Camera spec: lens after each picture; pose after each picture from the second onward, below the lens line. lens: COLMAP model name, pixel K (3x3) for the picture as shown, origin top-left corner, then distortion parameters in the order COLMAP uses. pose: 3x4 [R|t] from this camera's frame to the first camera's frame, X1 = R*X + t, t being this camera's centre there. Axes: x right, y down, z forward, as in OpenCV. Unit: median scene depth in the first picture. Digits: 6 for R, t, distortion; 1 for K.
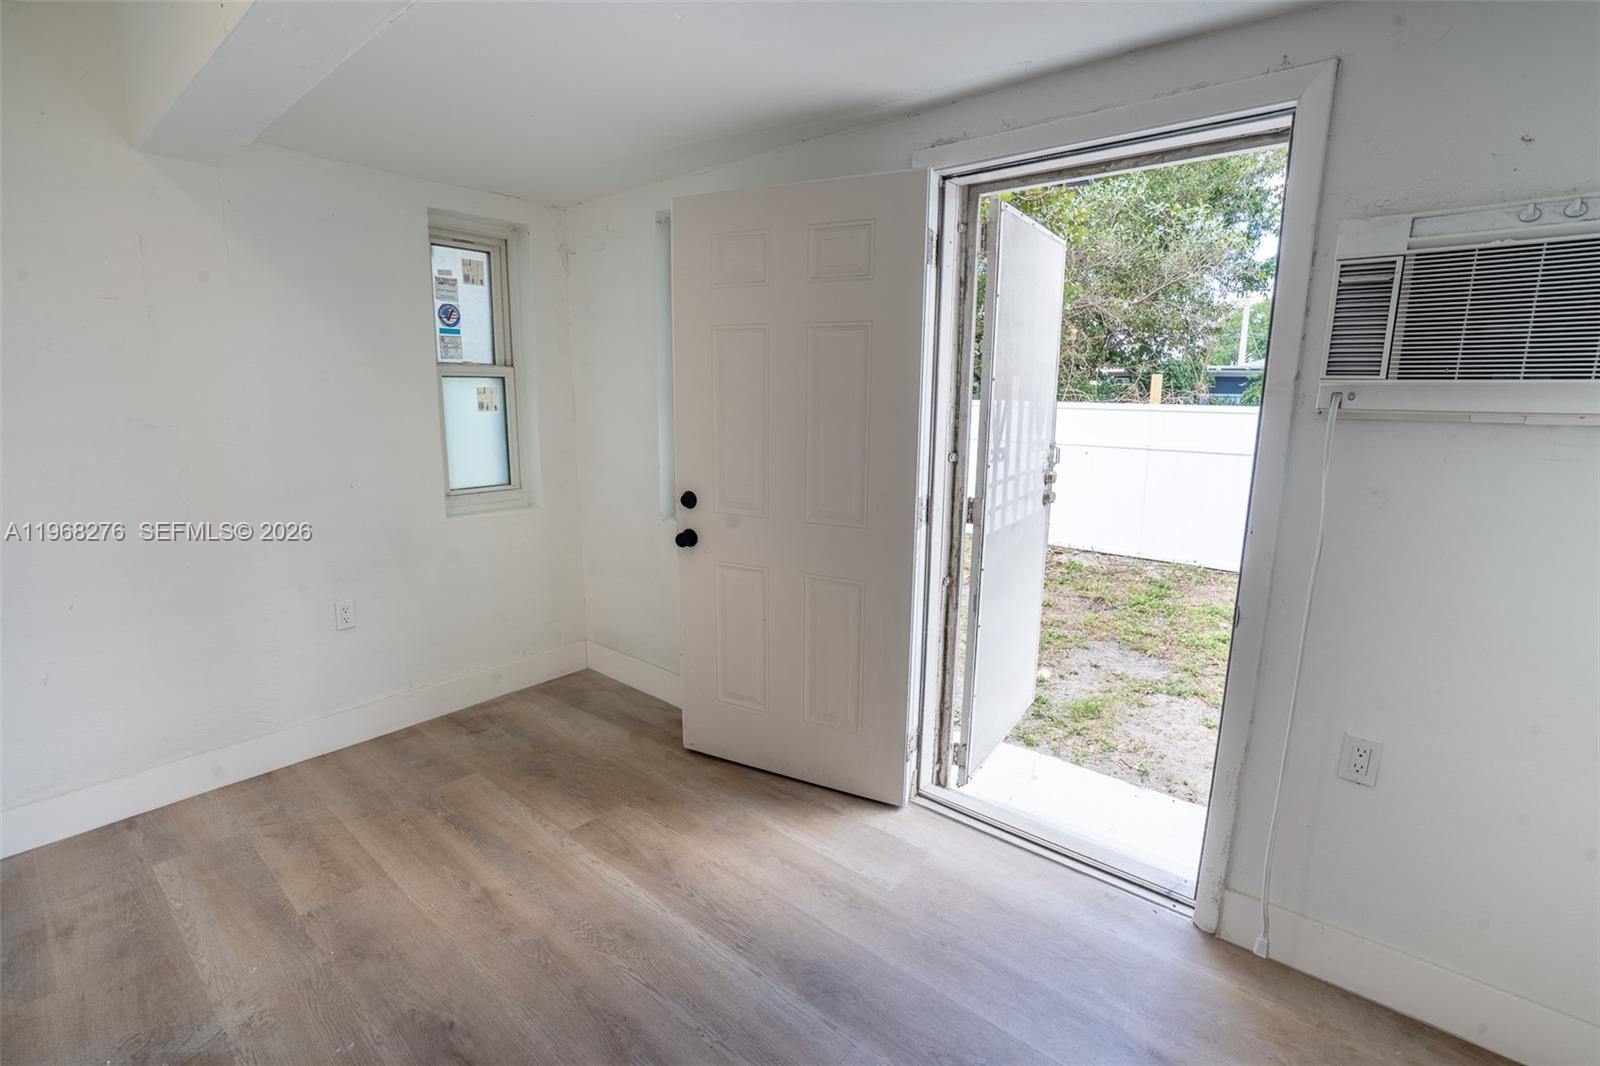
lens RADIAL K [[747.2, 0, 807.6], [0, 747.2, 539.2], [0, 0, 1]] dist [-0.046281, 0.018807]
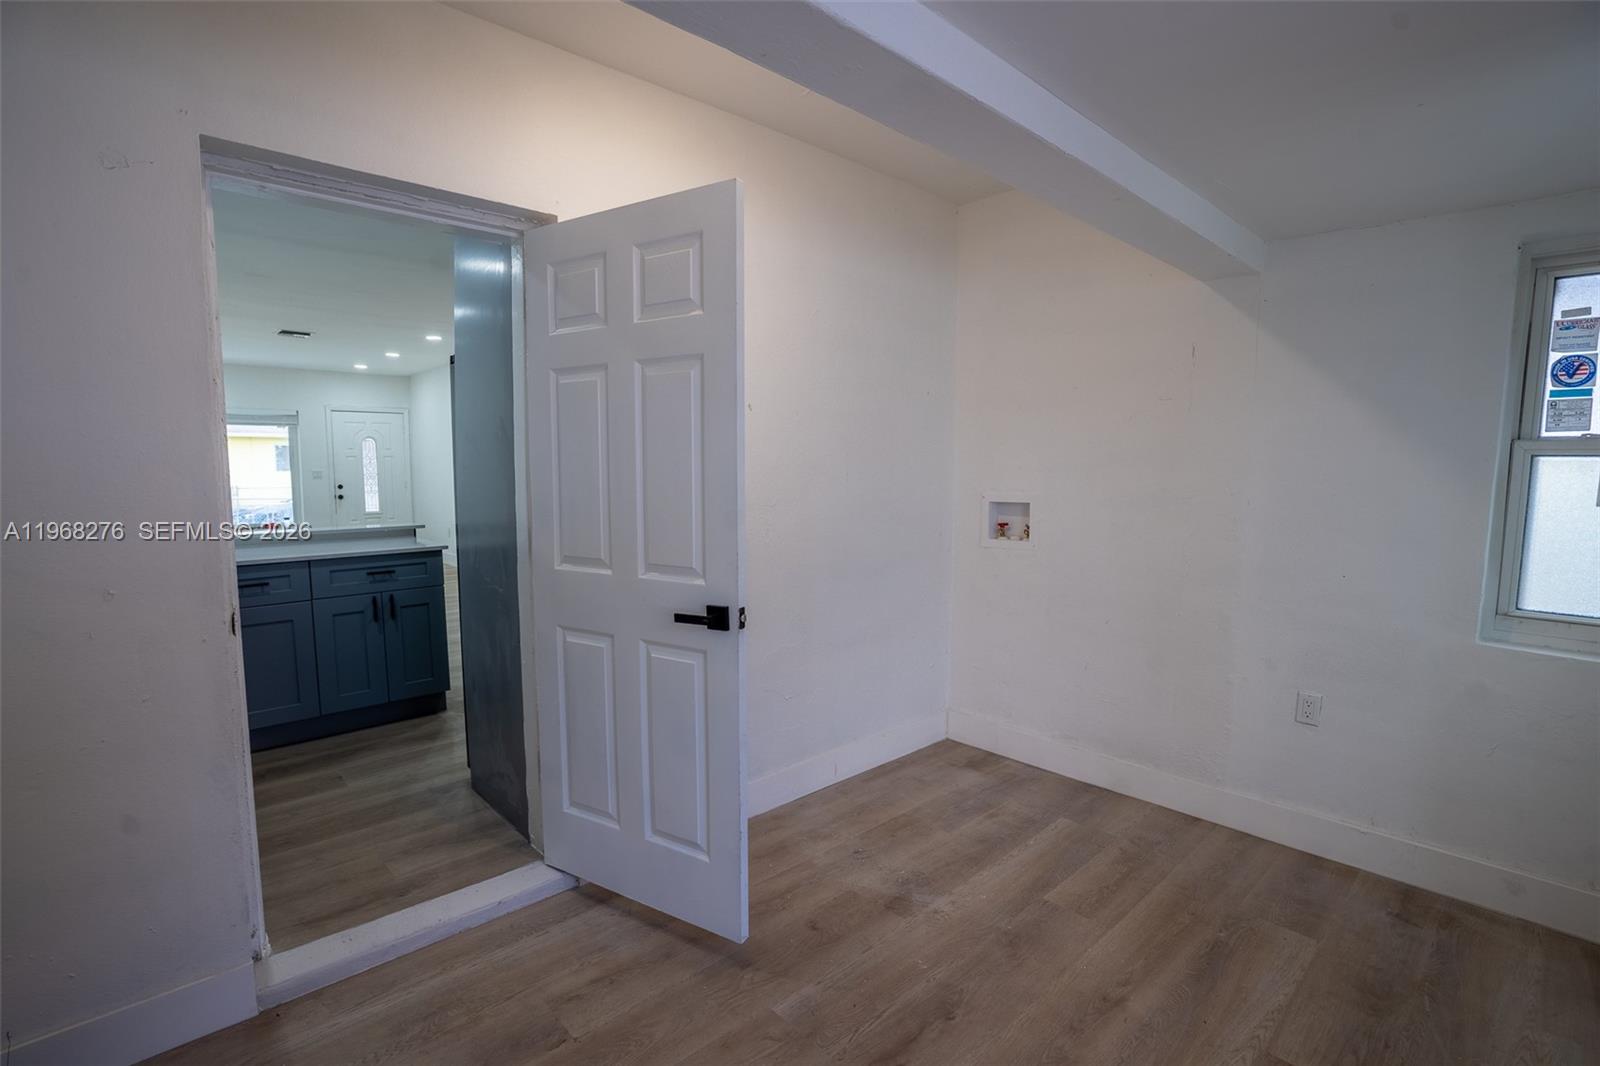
lens RADIAL K [[747.2, 0, 807.6], [0, 747.2, 539.2], [0, 0, 1]] dist [-0.046281, 0.018807]
pose [[-0.124579, 0.090597, -0.988065, 0.421835], [-0.198556, 0.973403, 0.114287, -0.104882], [0.972140, 0.210424, -0.103277, 0.517423]]
